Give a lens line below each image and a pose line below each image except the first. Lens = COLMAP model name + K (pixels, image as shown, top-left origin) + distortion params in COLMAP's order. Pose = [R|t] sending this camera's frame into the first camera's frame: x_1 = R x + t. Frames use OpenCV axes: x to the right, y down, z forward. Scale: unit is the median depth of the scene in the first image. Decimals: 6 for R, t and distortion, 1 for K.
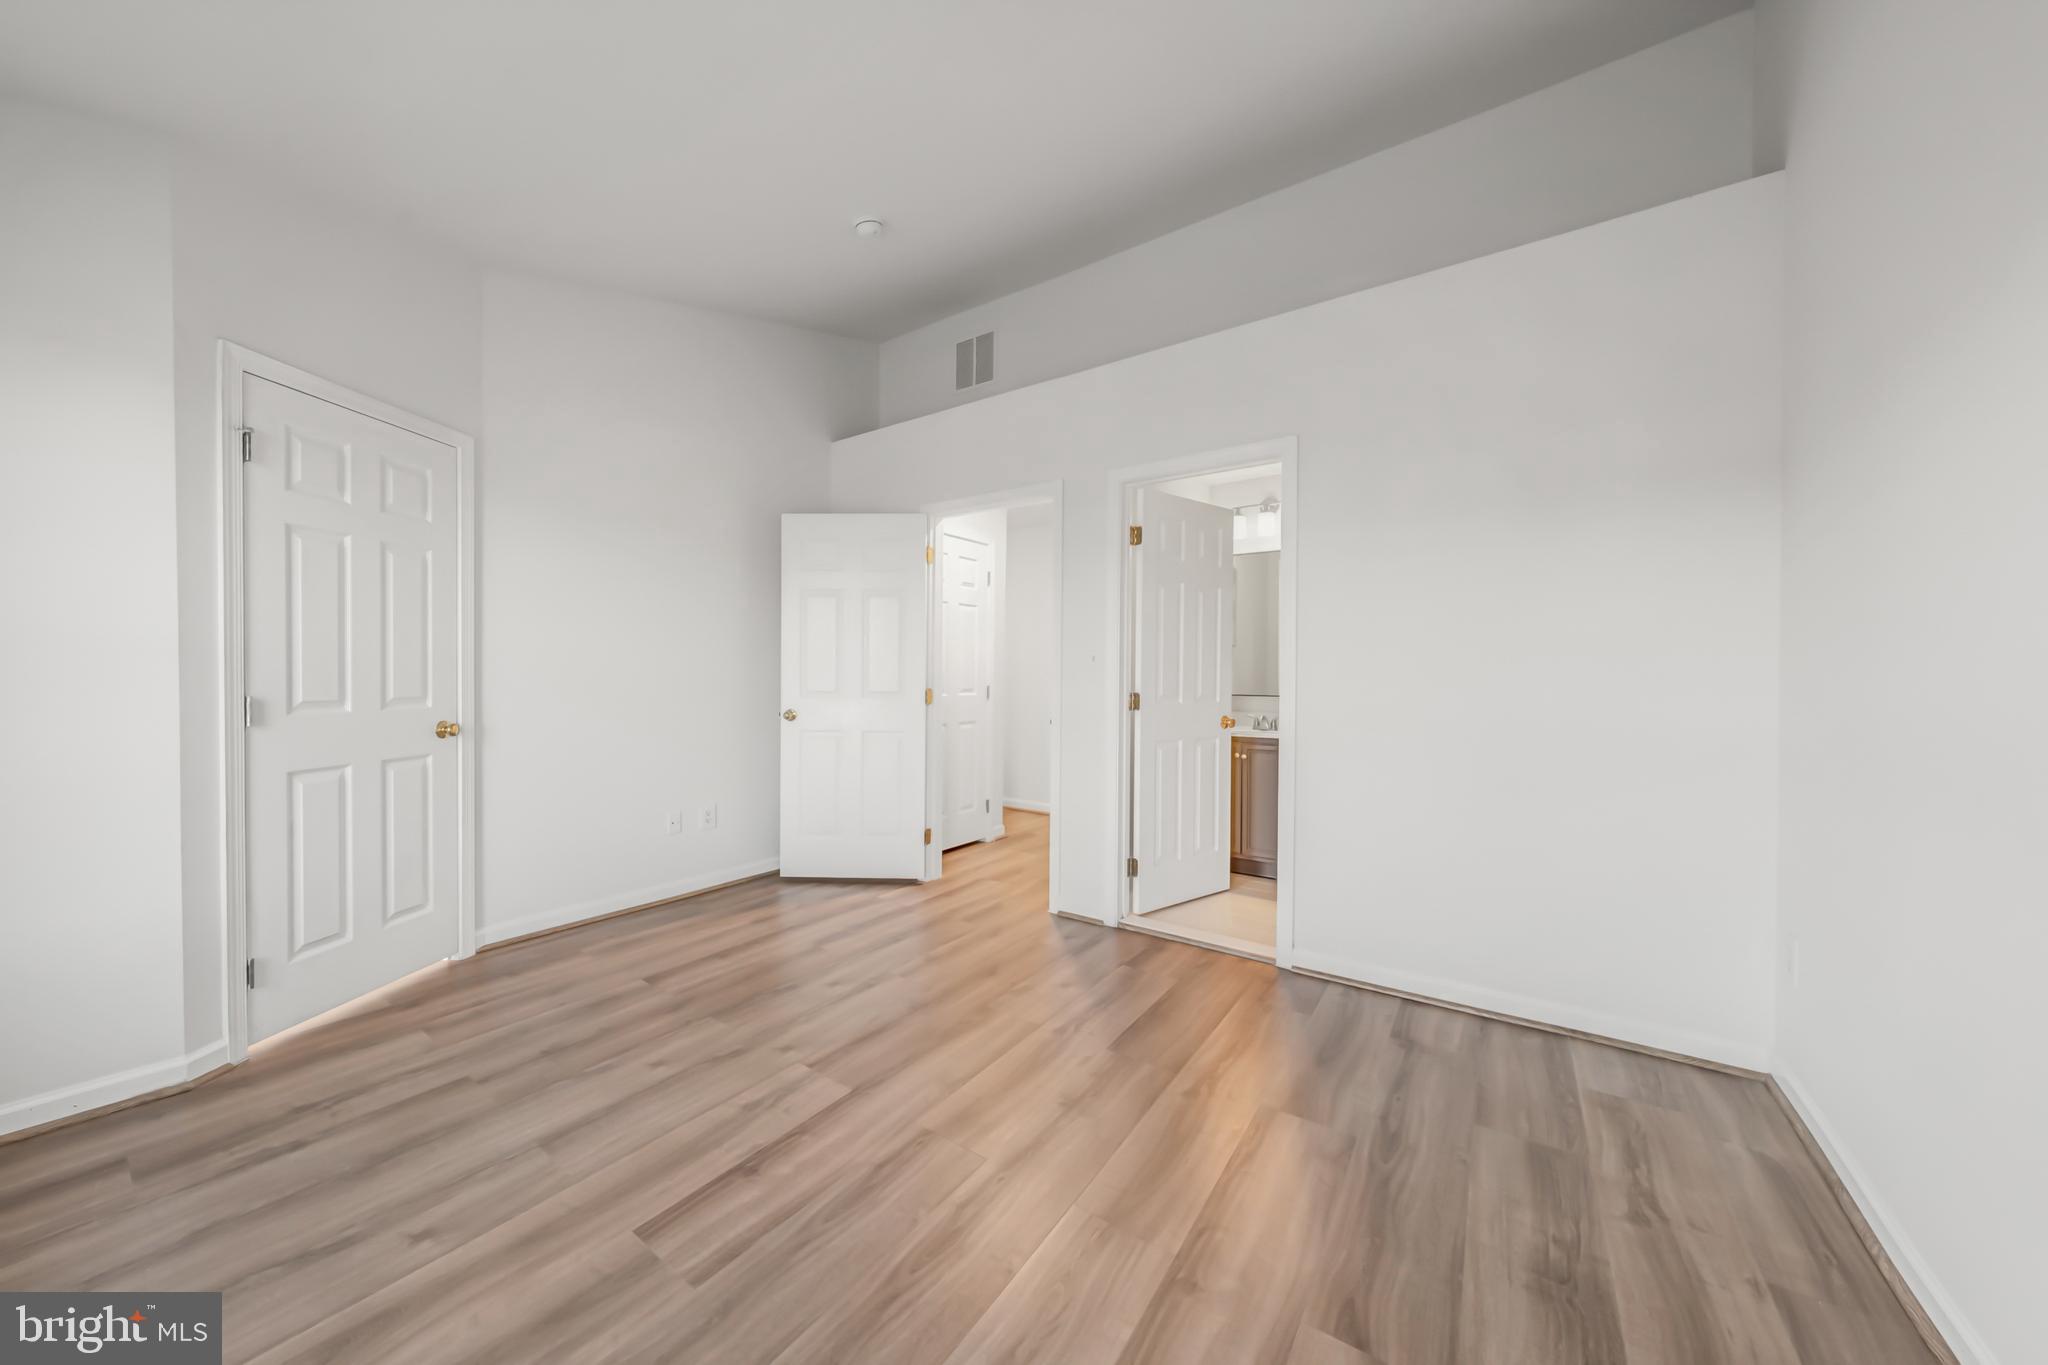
lens RADIAL K [[697.9, 0, 1017.2], [0, 697.9, 673.3], [0, 0, 1]] dist [-0.002500, -0.000126]
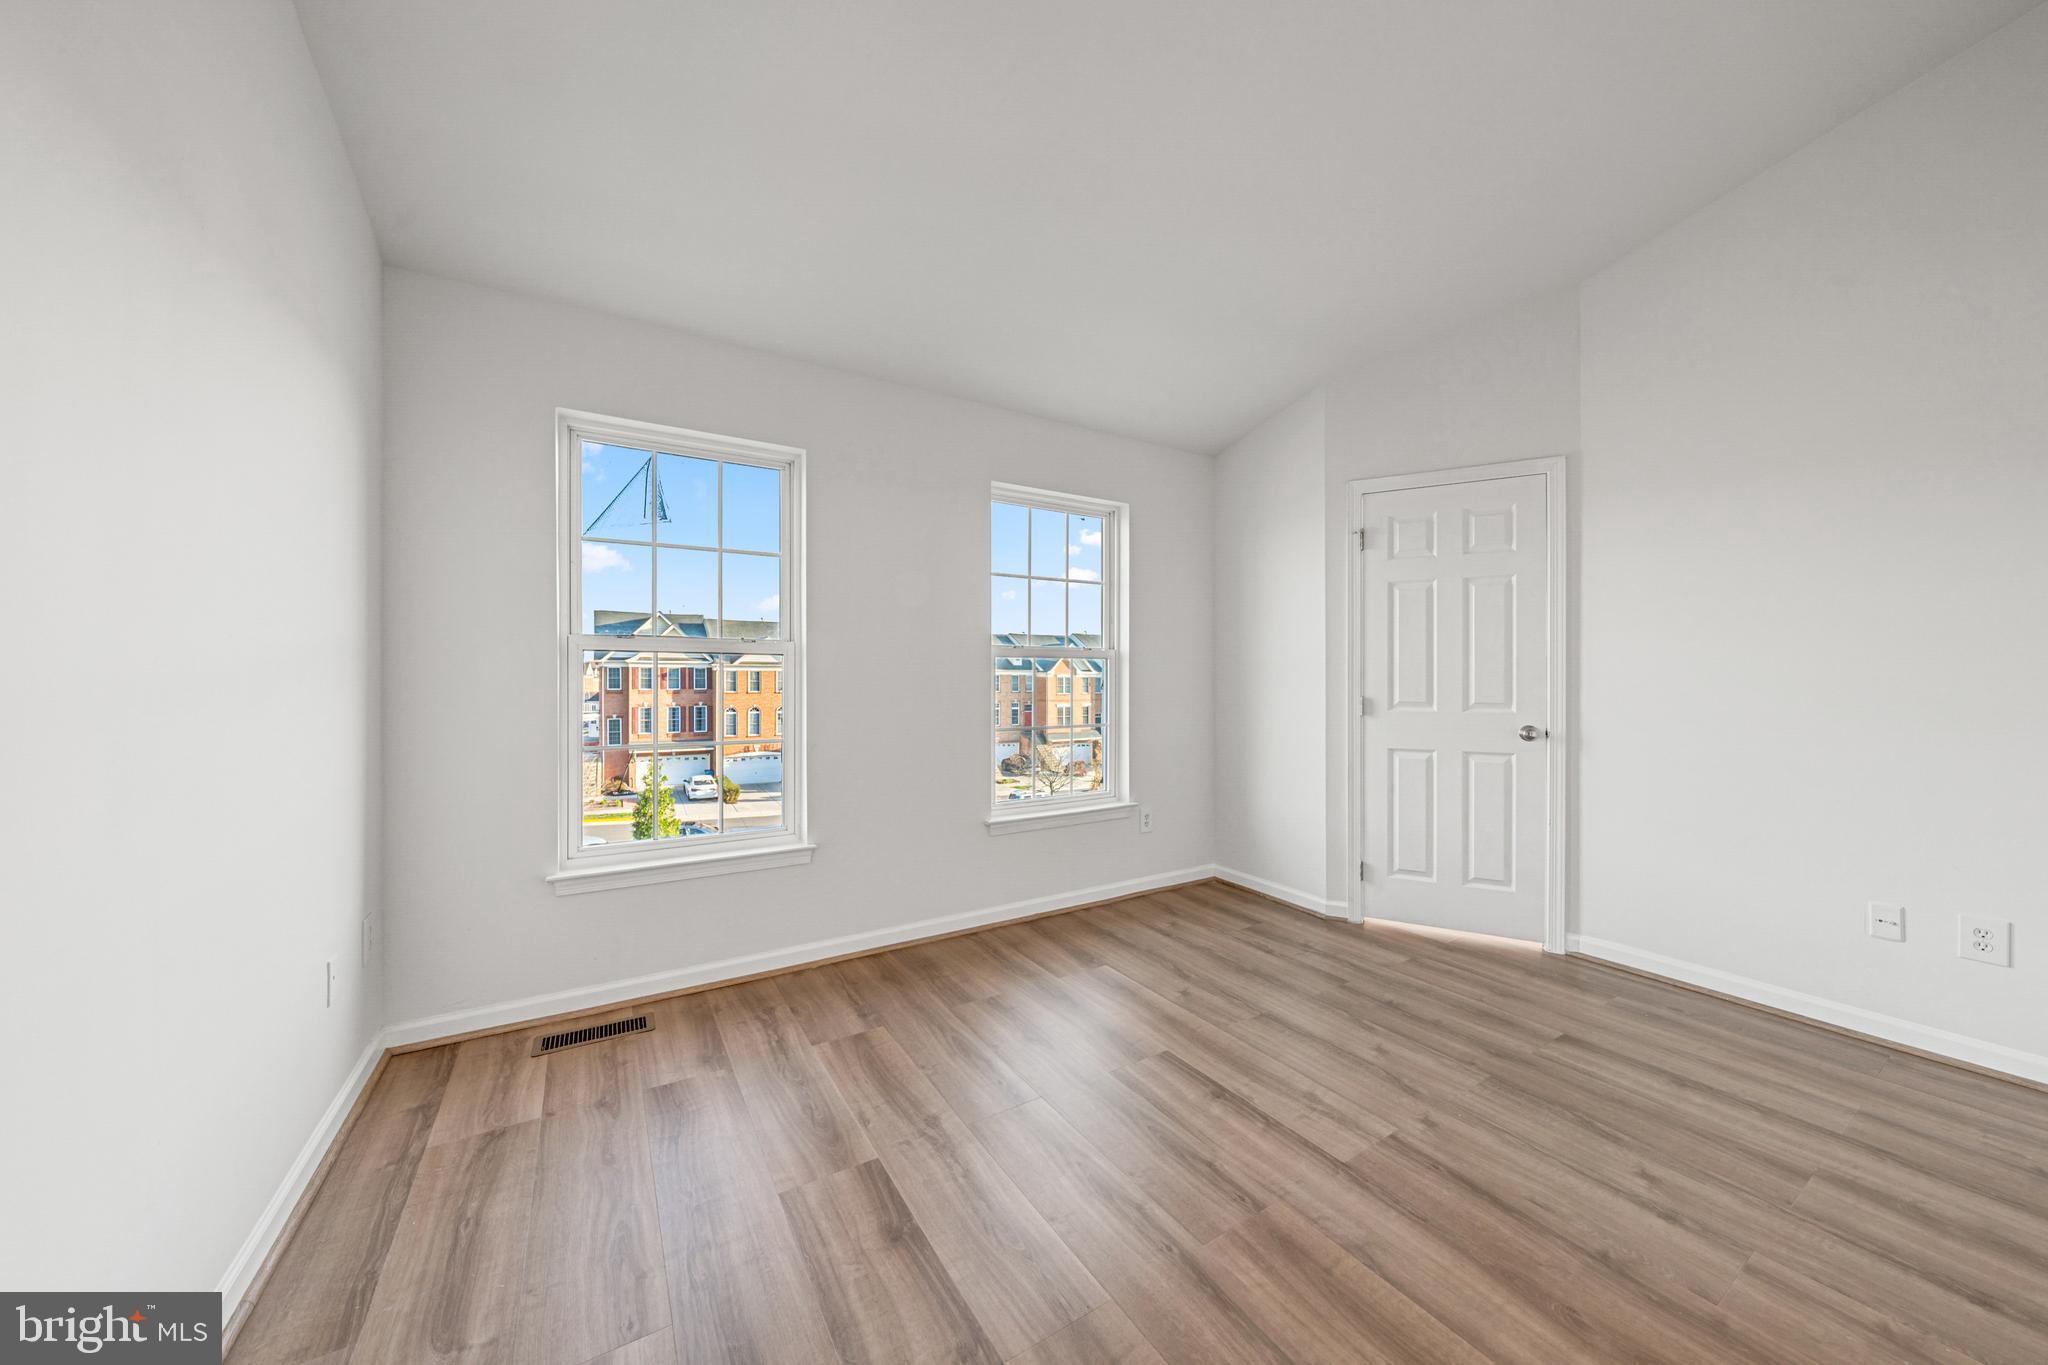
lens RADIAL K [[697.9, 0, 1017.2], [0, 697.9, 673.3], [0, 0, 1]] dist [-0.002500, -0.000126]
pose [[-0.395348, -0.011736, -0.918457, 0.661725], [-0.005155, 0.999931, -0.010559, 0.001052], [0.918517, 0.000560, -0.395381, 0.882189]]
